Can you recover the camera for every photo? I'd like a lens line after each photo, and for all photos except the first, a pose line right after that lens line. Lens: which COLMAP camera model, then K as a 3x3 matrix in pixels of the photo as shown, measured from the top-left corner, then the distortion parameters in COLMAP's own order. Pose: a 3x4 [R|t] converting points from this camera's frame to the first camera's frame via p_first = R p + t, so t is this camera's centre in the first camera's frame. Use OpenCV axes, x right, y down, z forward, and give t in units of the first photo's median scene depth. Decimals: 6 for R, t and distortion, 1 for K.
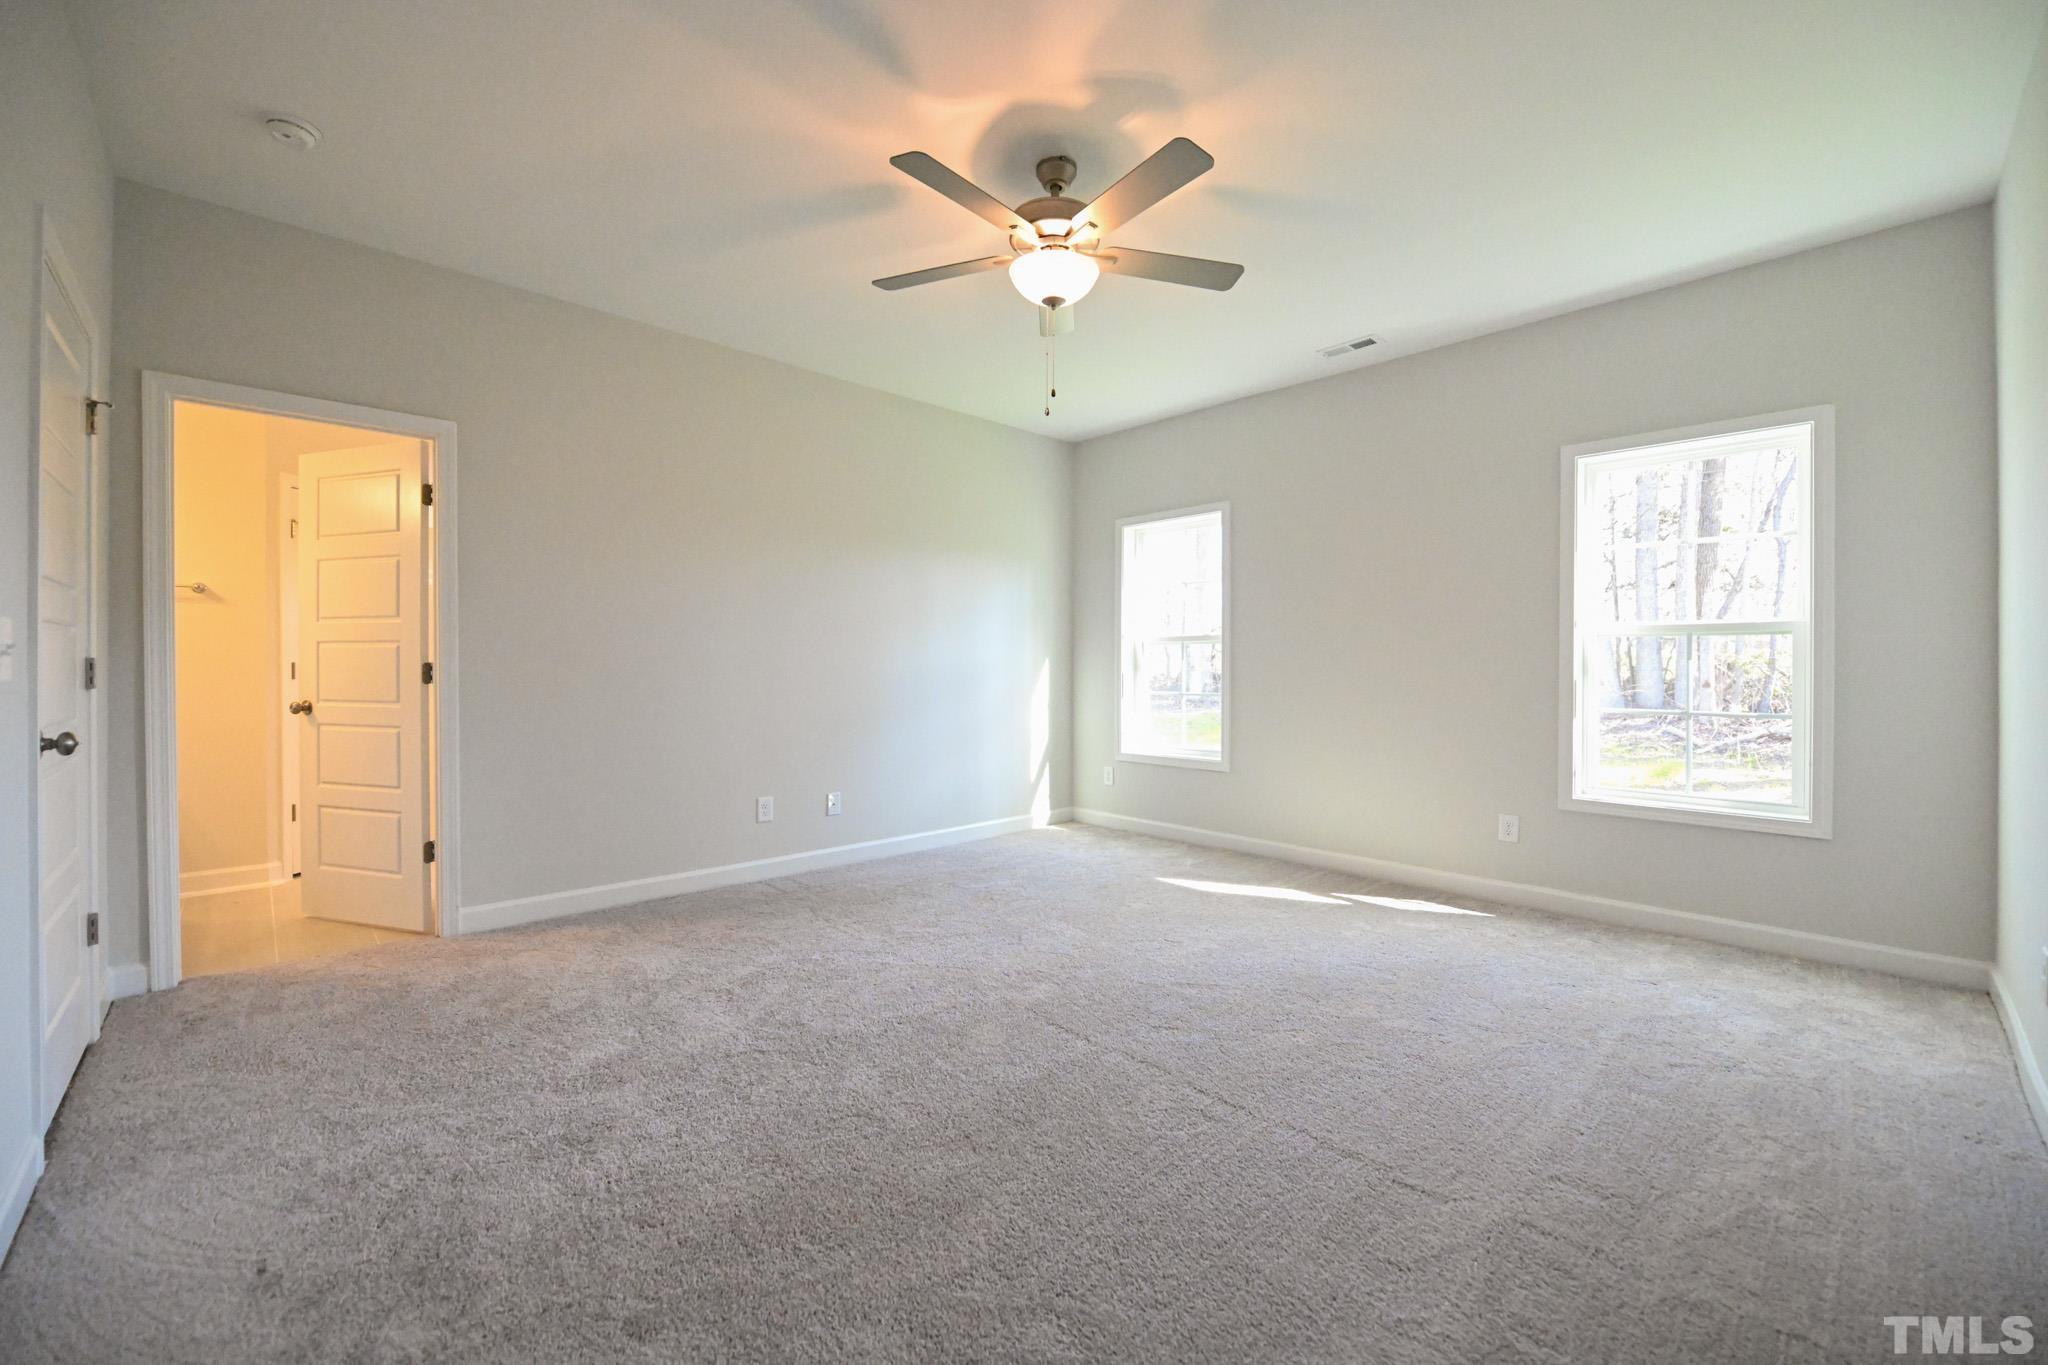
lens RADIAL K [[818.3, 0, 1024.4], [0, 818.3, 672.1], [0, 0, 1]] dist [-0.011417, 0.000401]
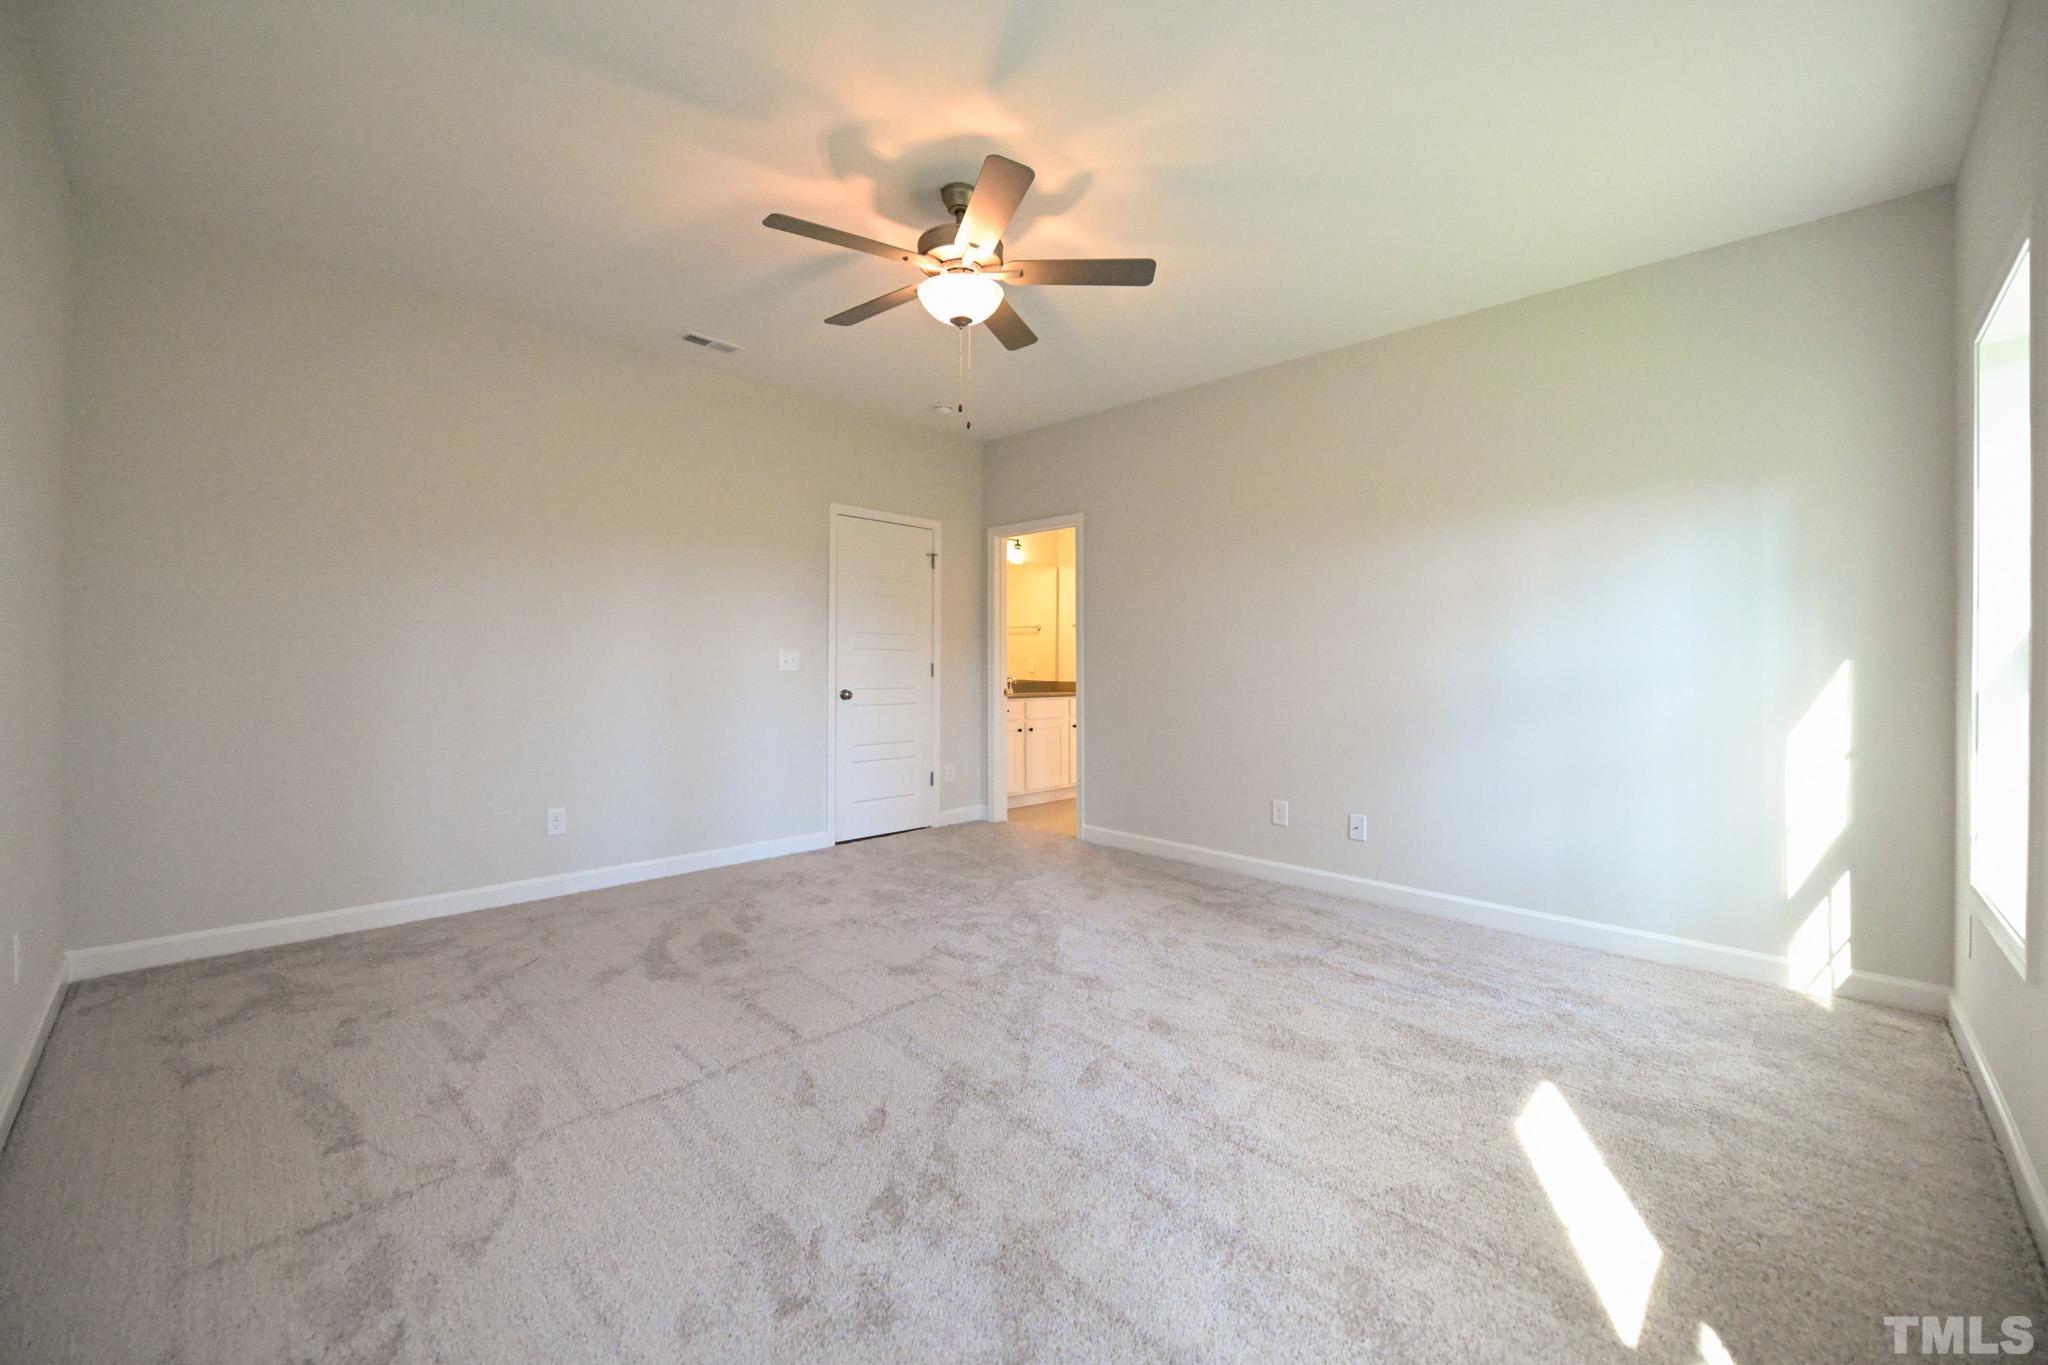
lens RADIAL K [[818.3, 0, 1017.1], [0, 818.3, 673.4], [0, 0, 1]] dist [-0.011417, 0.000401]
pose [[0.017125, 0.005033, -0.999841, 0.677221], [-0.019195, 0.999805, 0.004704, -0.001267], [0.999669, 0.019112, 0.017218, 0.656452]]
